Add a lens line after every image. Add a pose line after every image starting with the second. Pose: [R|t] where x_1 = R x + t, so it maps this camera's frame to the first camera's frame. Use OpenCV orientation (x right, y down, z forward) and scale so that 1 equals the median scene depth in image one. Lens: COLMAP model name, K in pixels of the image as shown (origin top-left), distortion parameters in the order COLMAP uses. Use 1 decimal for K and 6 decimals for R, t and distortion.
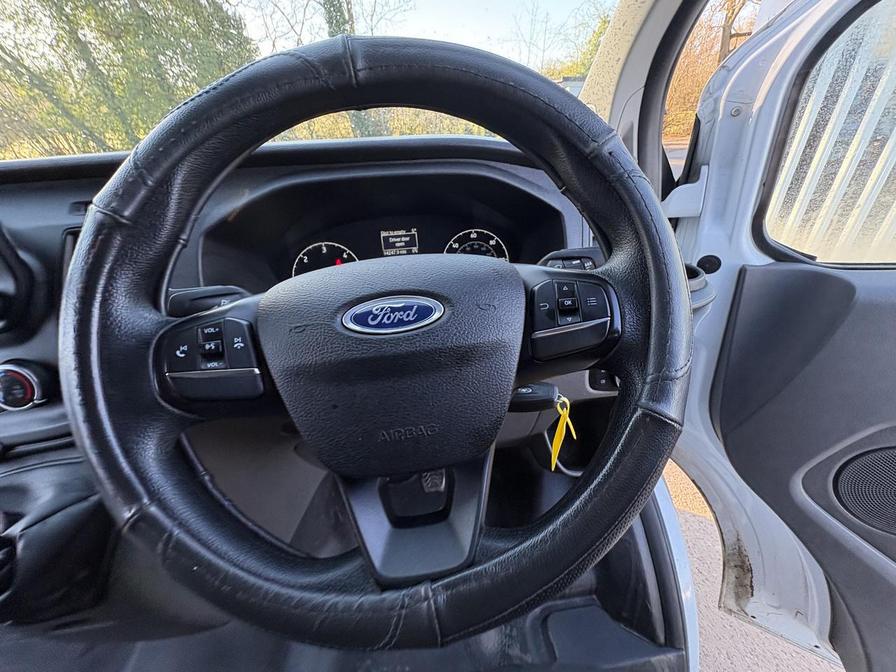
lens RADIAL K [[356.6, 0, 446.9], [0, 356.6, 337.1], [0, 0, 1]] dist [-0.002407, 0.000563]
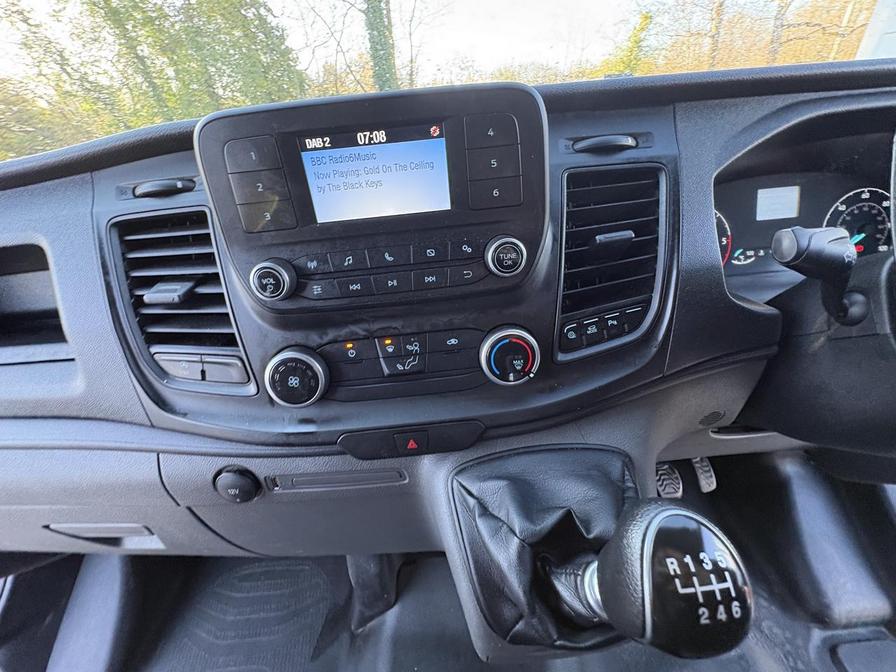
lens RADIAL K [[358.0, 0, 448.9], [0, 358.0, 336.7], [0, 0, 1]] dist [-0.001346, -0.000182]
pose [[0.997895, 0.012674, -0.063604, -0.797931], [-0.013319, 0.999864, -0.009722, 0.064924], [0.063472, 0.010548, 0.997928, 0.095188]]
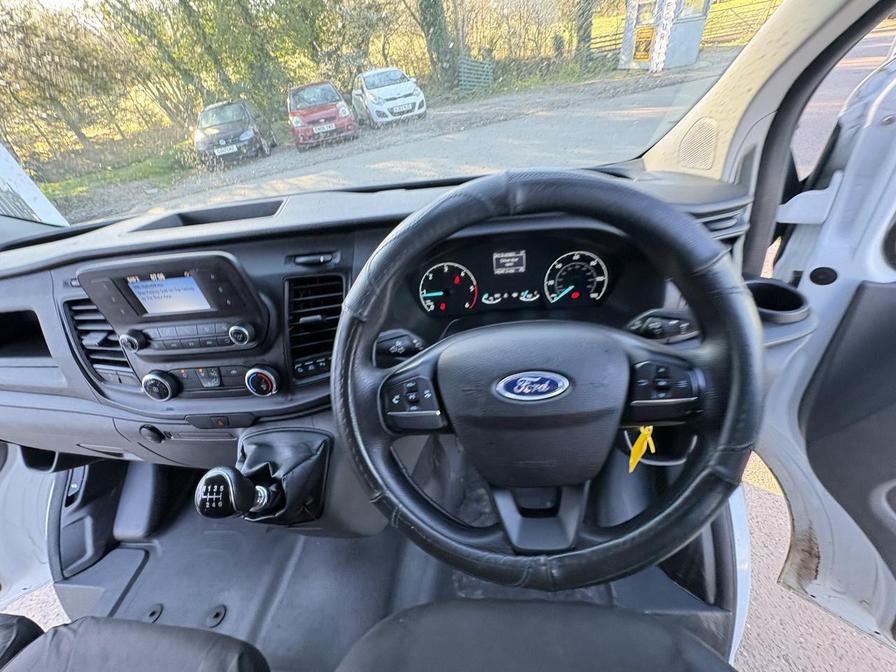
lens RADIAL K [[356.4, 0, 448.0], [0, 356.4, 336.0], [0, 0, 1]] dist [-0.000762, -0.000087]
pose [[0.981513, 0.060405, -0.181616, -0.095253], [-0.029936, 0.985664, 0.166044, -0.202760], [0.189042, -0.157537, 0.969250, -0.182601]]
